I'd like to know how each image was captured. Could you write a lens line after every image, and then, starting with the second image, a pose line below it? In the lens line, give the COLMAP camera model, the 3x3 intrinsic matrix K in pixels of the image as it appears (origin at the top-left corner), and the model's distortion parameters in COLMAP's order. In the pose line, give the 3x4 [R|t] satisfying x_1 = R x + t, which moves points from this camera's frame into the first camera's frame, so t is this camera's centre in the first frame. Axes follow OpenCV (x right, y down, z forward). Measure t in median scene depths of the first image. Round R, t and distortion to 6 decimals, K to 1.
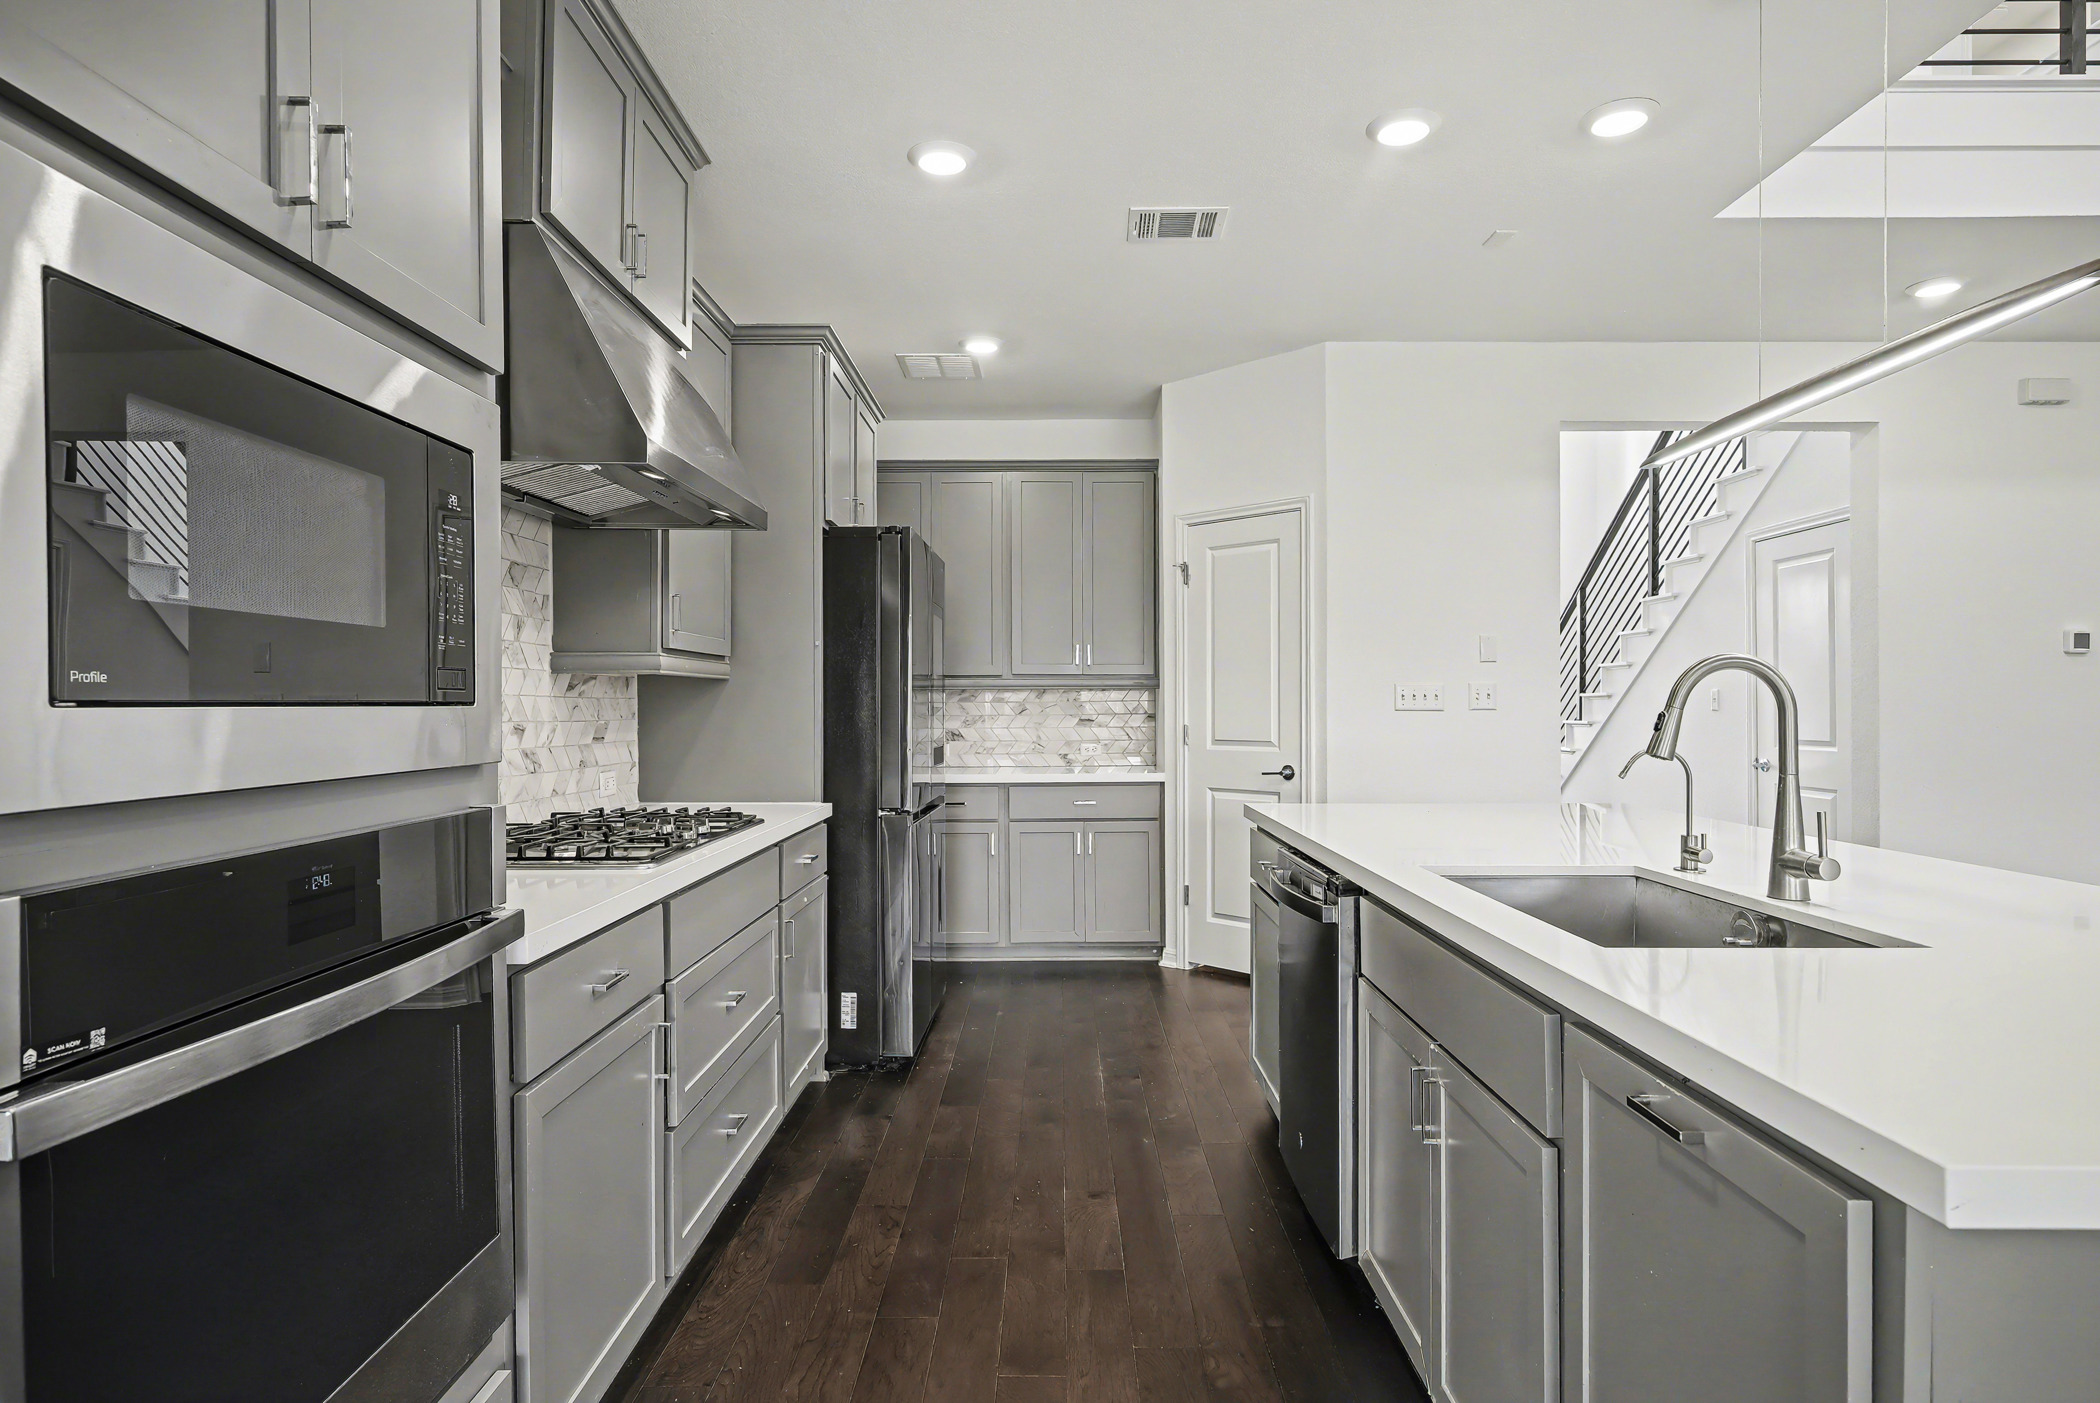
lens RADIAL K [[1024.2, 0, 1050.4], [0, 1024.2, 702.9], [0, 0, 1]] dist [-0.004630, -0.000049]
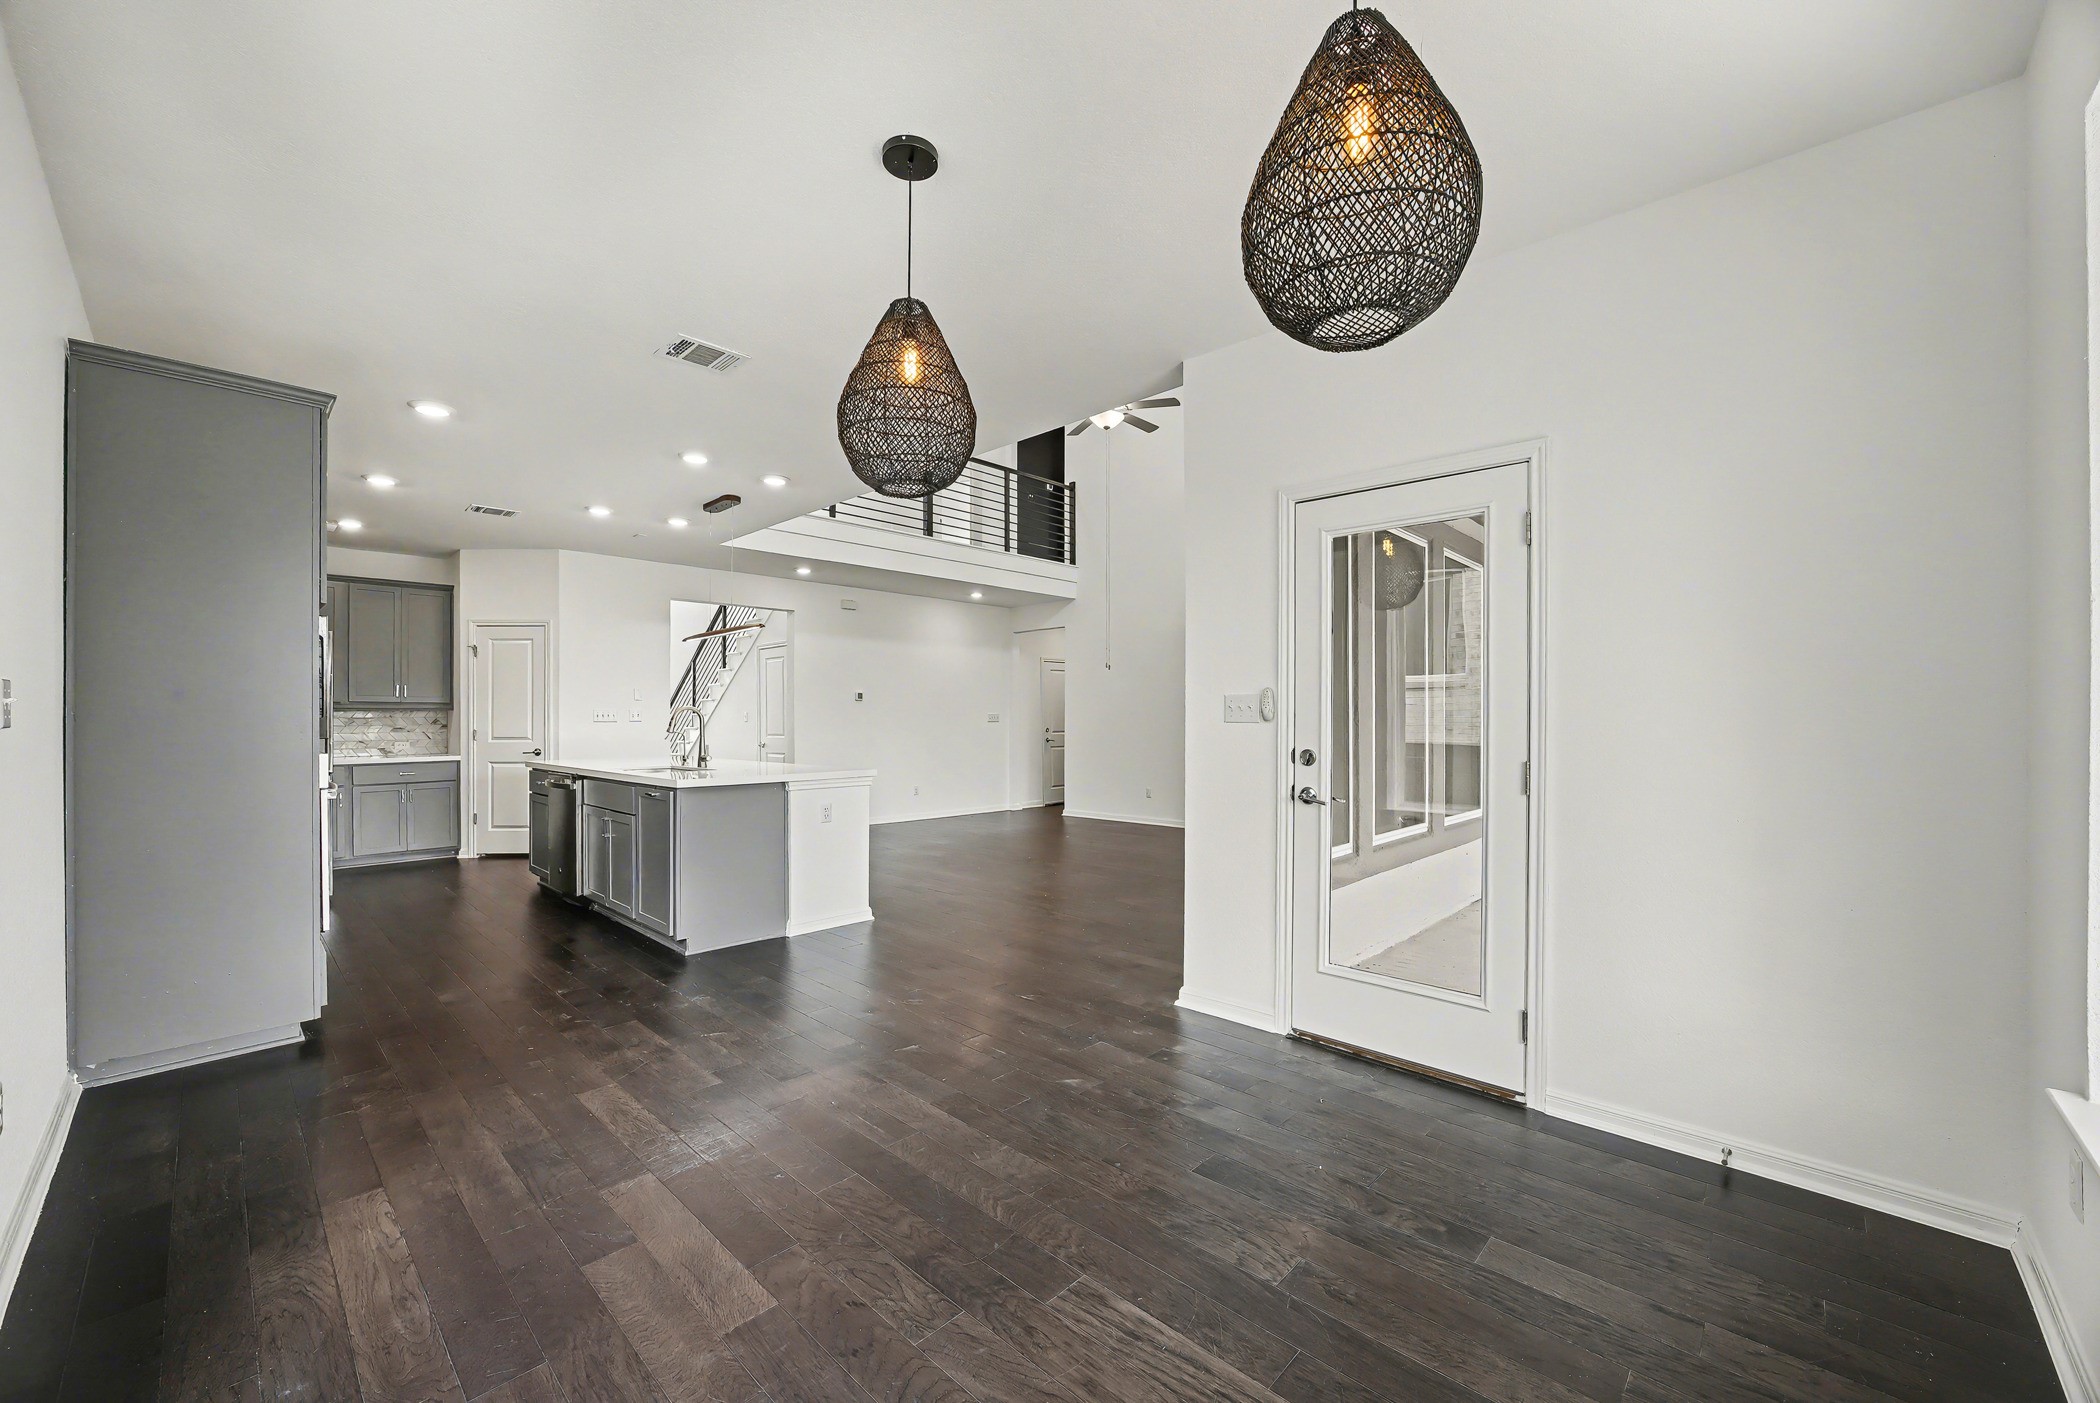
lens RADIAL K [[829.6, 0, 1048.7], [0, 829.6, 715.3], [0, 0, 1]] dist [-0.001660, -0.000028]
pose [[0.671974, 0.003492, 0.740566, -0.289784], [-0.000339, 0.999990, -0.004408, 0.000692], [-0.740574, 0.002711, 0.671969, -0.821183]]
